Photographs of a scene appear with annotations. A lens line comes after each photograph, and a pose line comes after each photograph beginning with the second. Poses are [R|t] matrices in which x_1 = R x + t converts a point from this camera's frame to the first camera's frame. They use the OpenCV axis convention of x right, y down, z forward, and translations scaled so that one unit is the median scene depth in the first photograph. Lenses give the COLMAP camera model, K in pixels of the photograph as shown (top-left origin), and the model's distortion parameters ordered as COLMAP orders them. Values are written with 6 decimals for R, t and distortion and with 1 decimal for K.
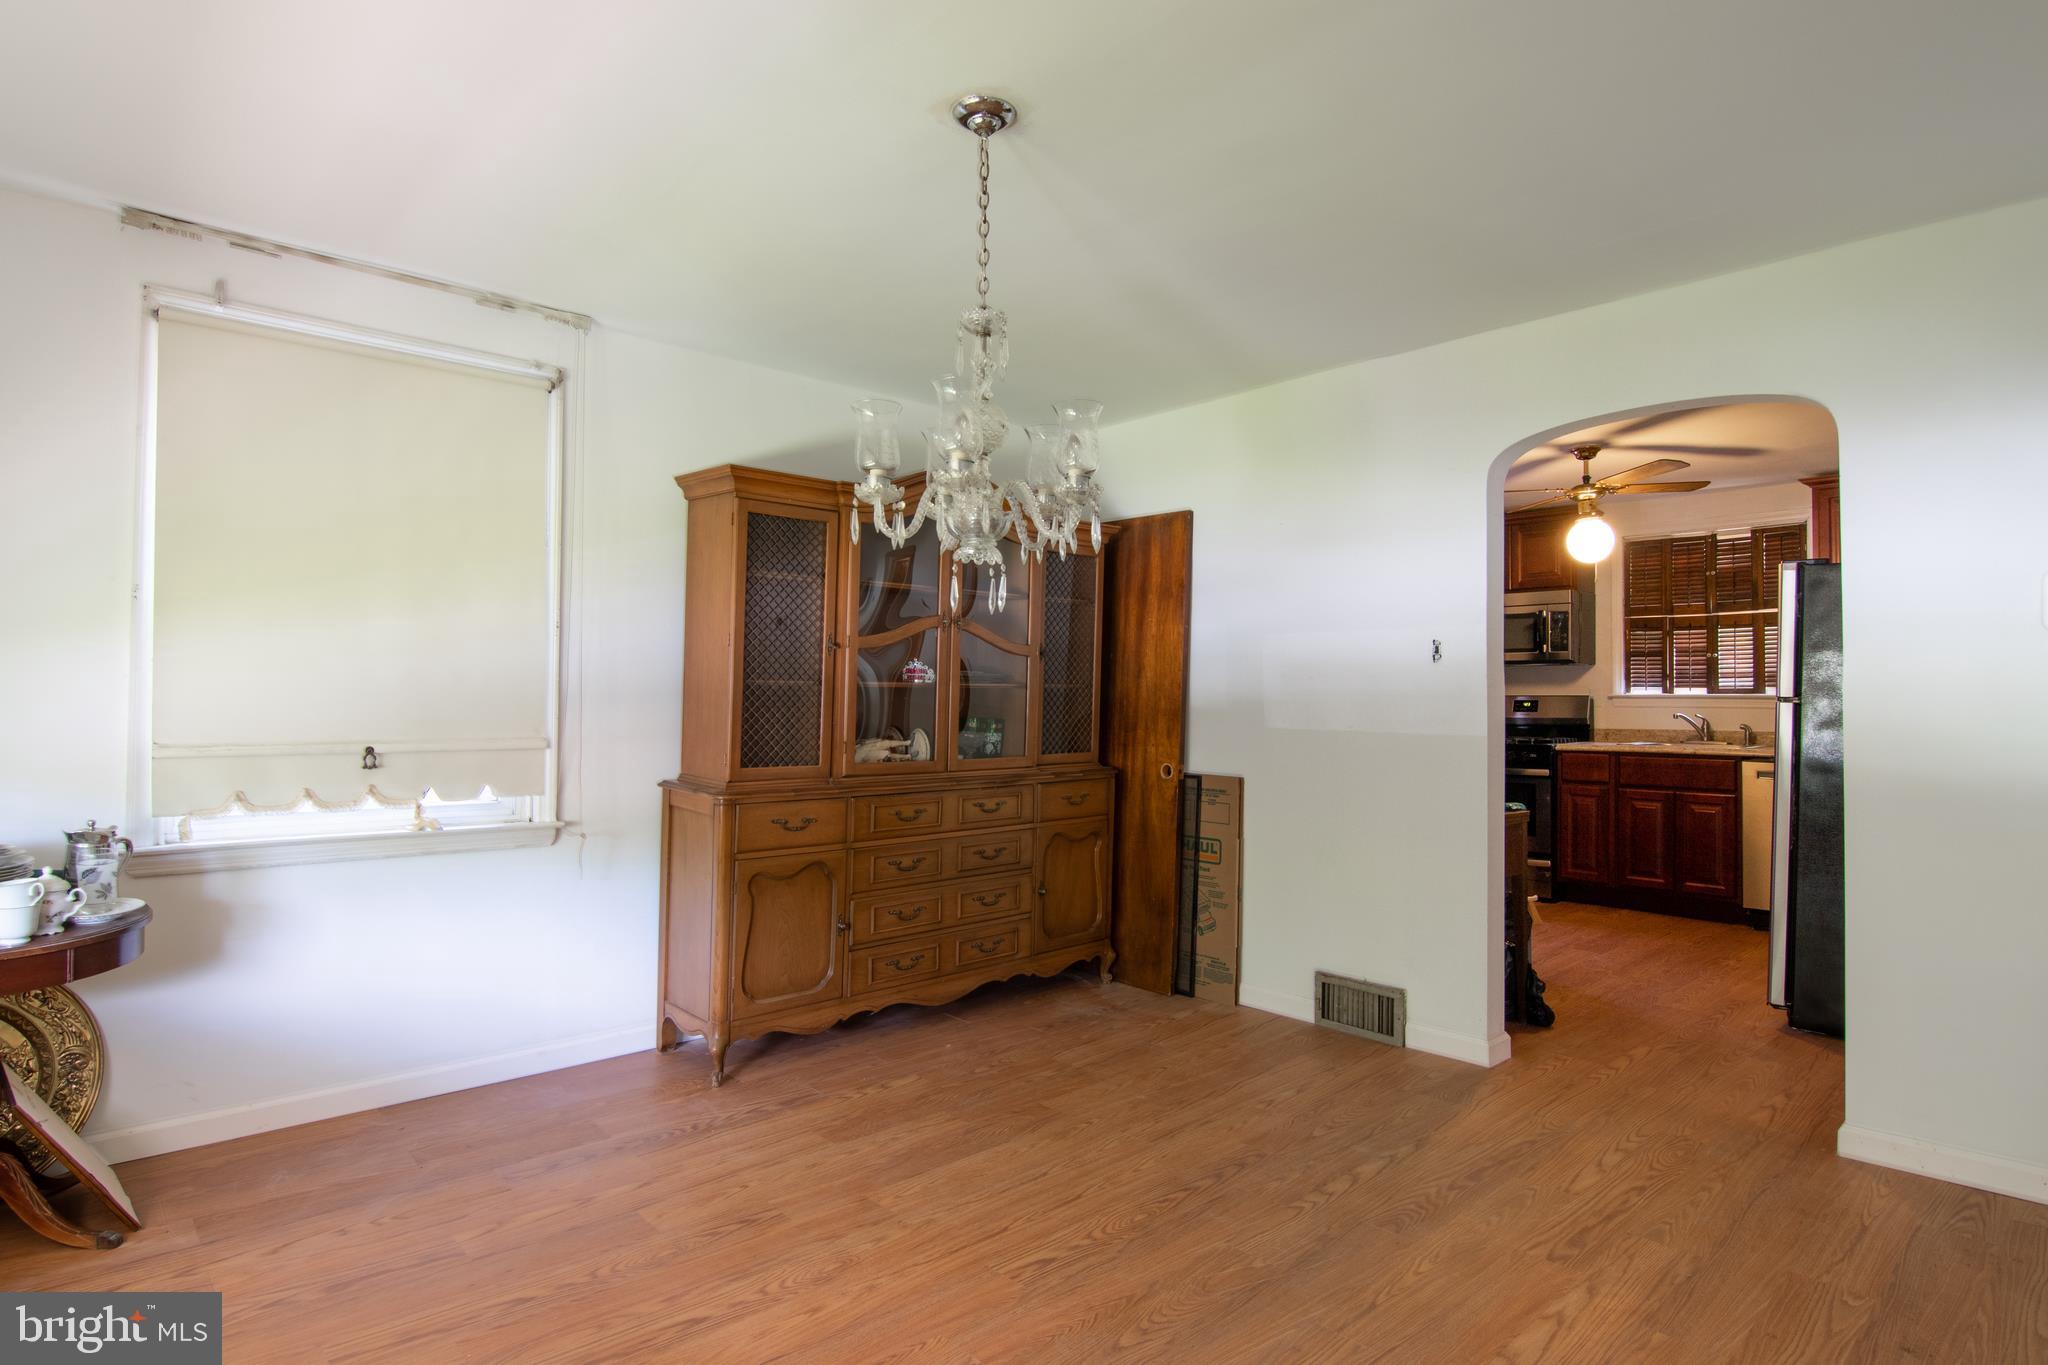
lens RADIAL K [[1084.6, 0, 1028.9], [0, 1084.6, 676.7], [0, 0, 1]] dist [-0.002501, -0.002119]
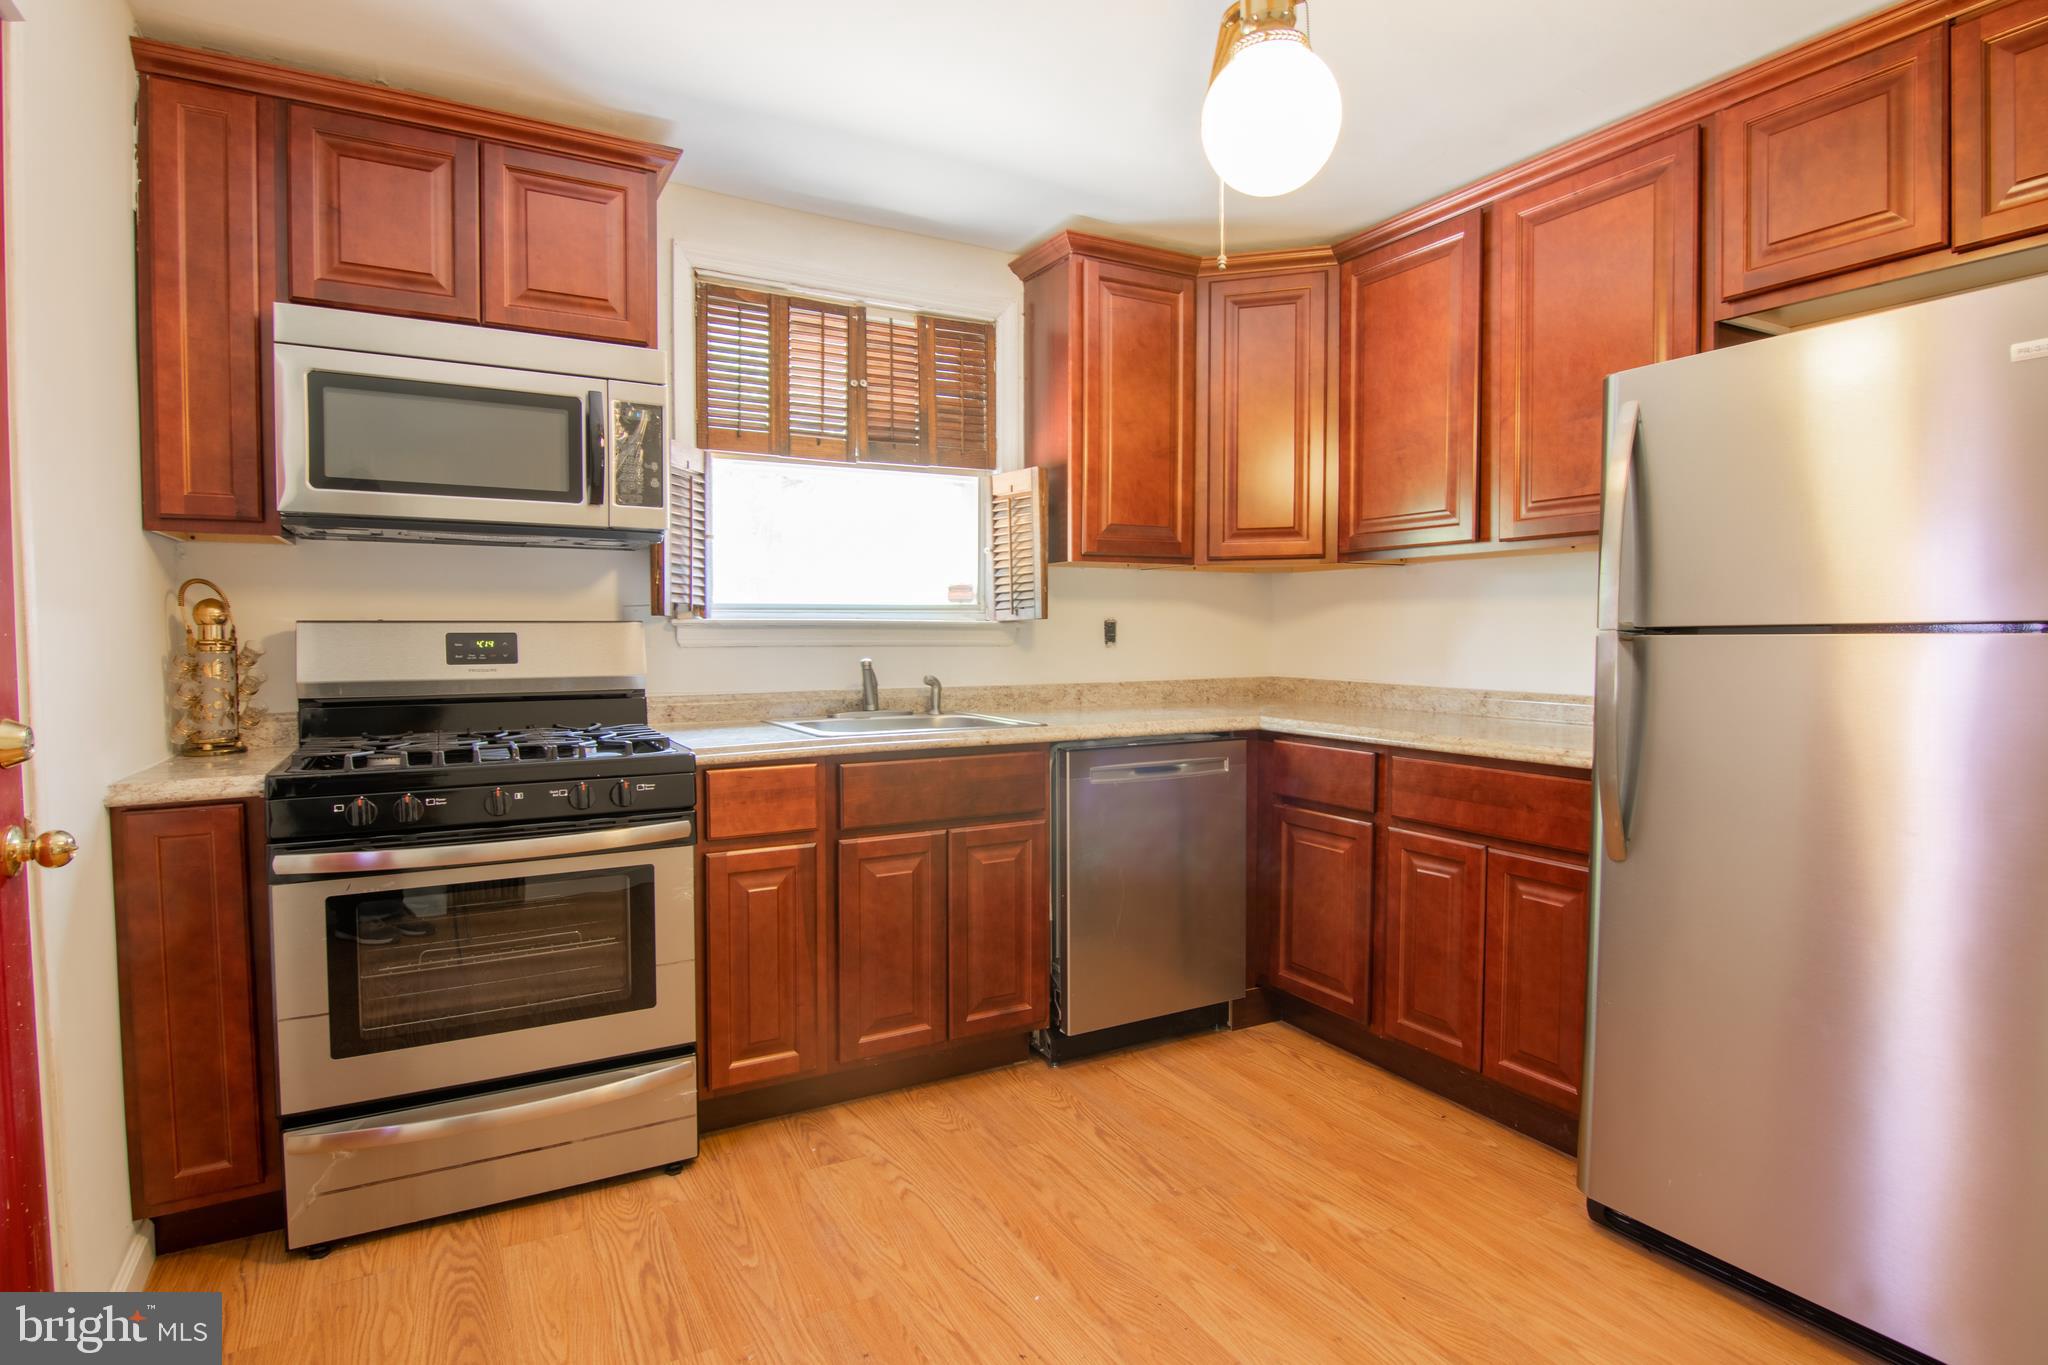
lens RADIAL K [[1043.0, 0, 1025.8], [0, 1043.0, 675.2], [0, 0, 1]] dist [-0.000666, -0.014759]
pose [[0.231756, -0.045824, 0.971694, 0.161310], [-0.016728, 0.998554, 0.051080, 0.015714], [-0.972630, -0.028093, 0.230654, 0.799122]]
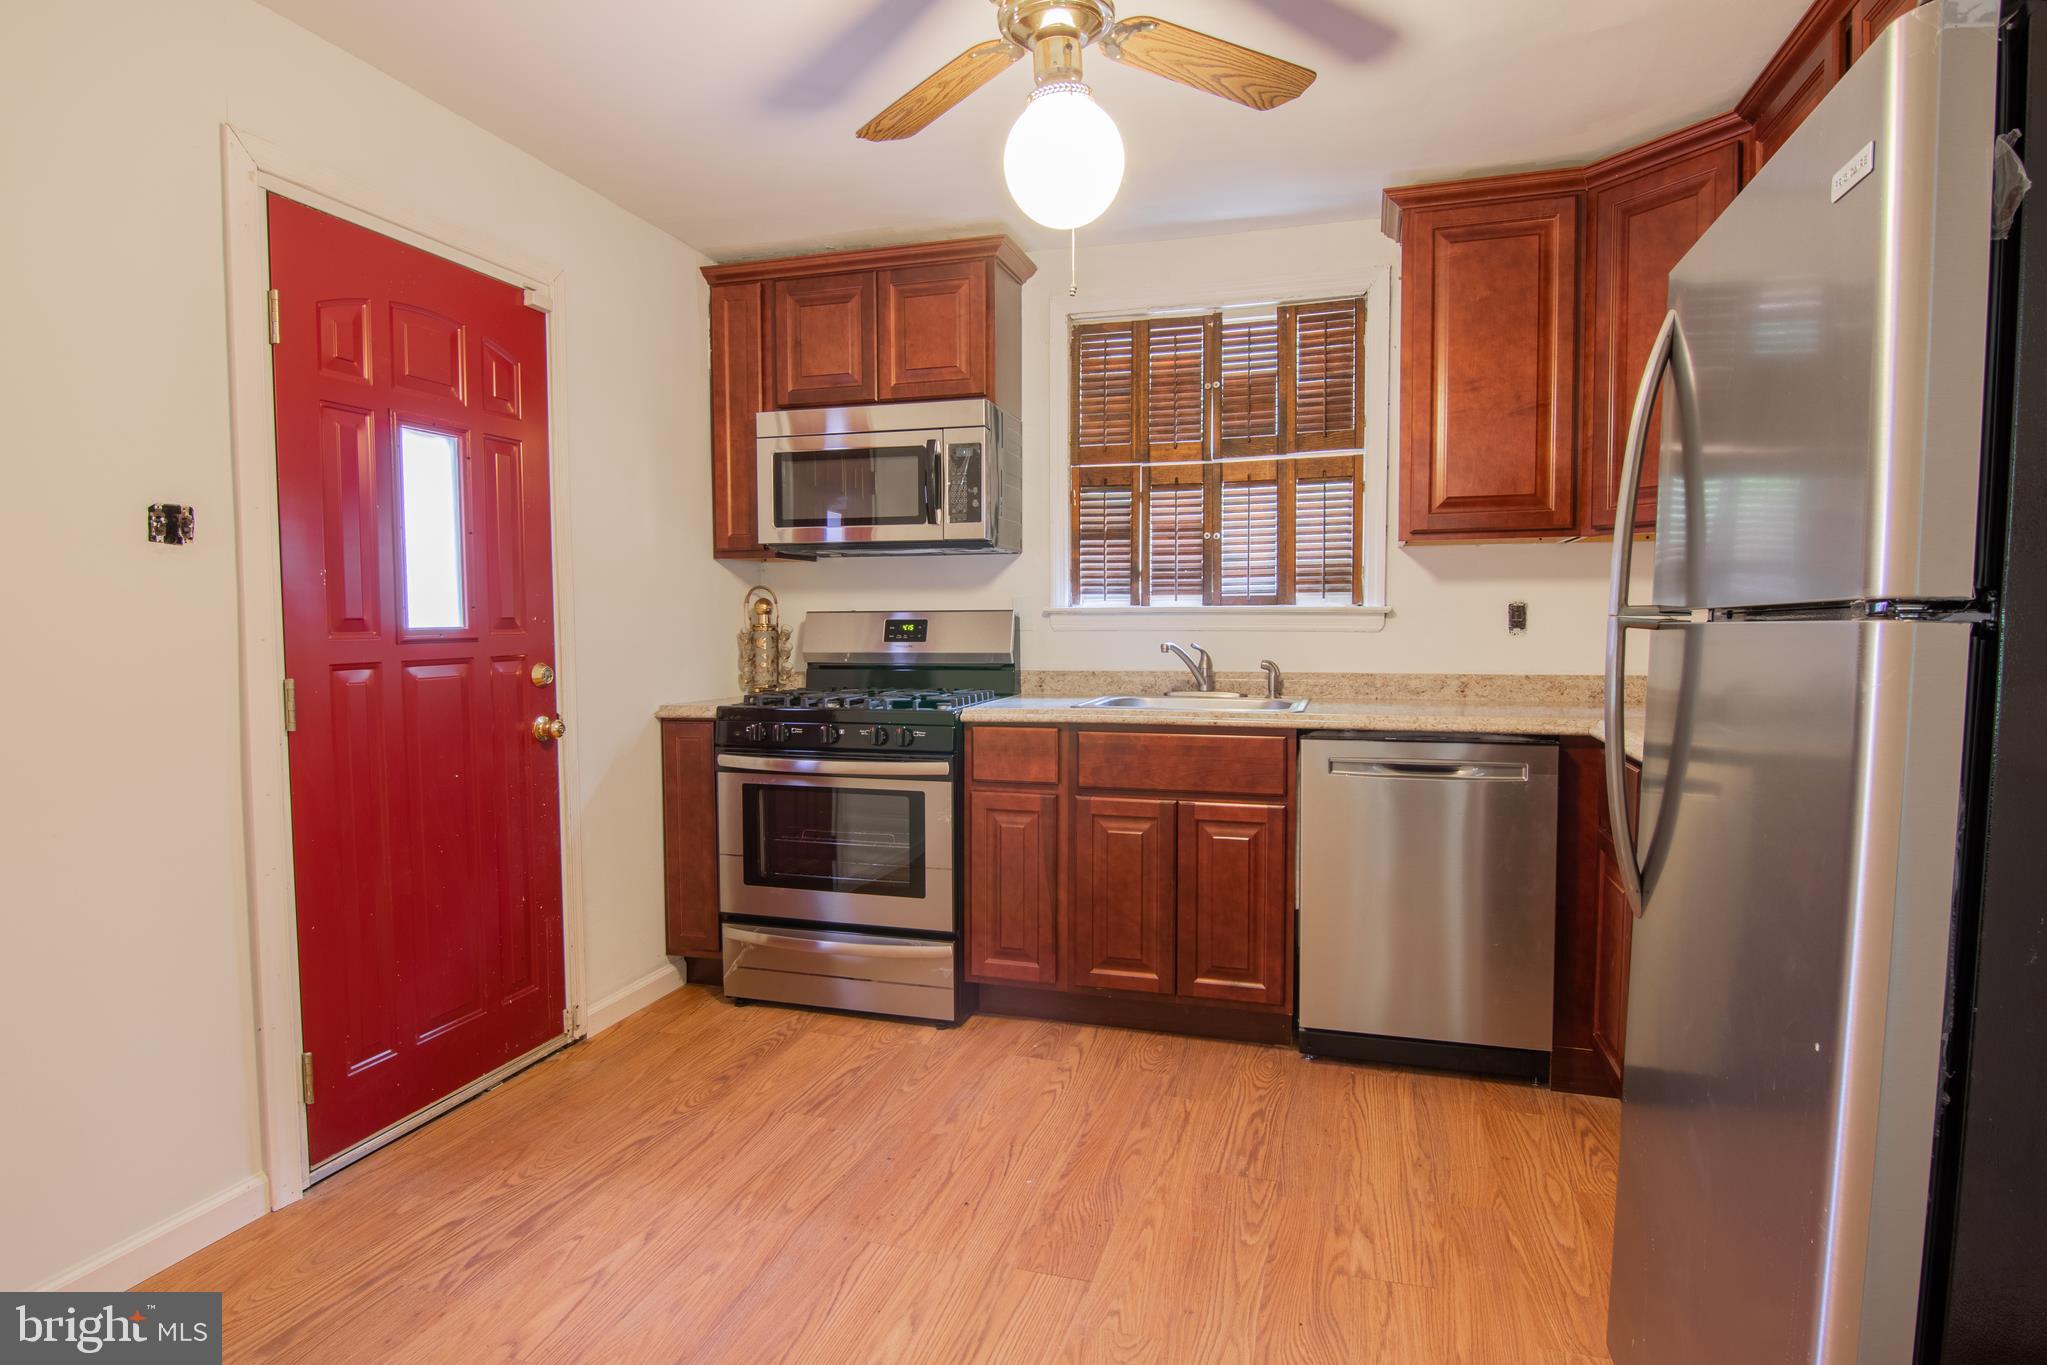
lens RADIAL K [[1110.4, 0, 1026.7], [0, 1110.4, 675.9], [0, 0, 1]] dist [-0.001684, -0.001144]
pose [[0.860625, -0.034367, 0.508078, 0.255957], [-0.001541, 0.997540, 0.070085, 0.011759], [-0.509237, -0.061100, 0.858455, 0.551997]]
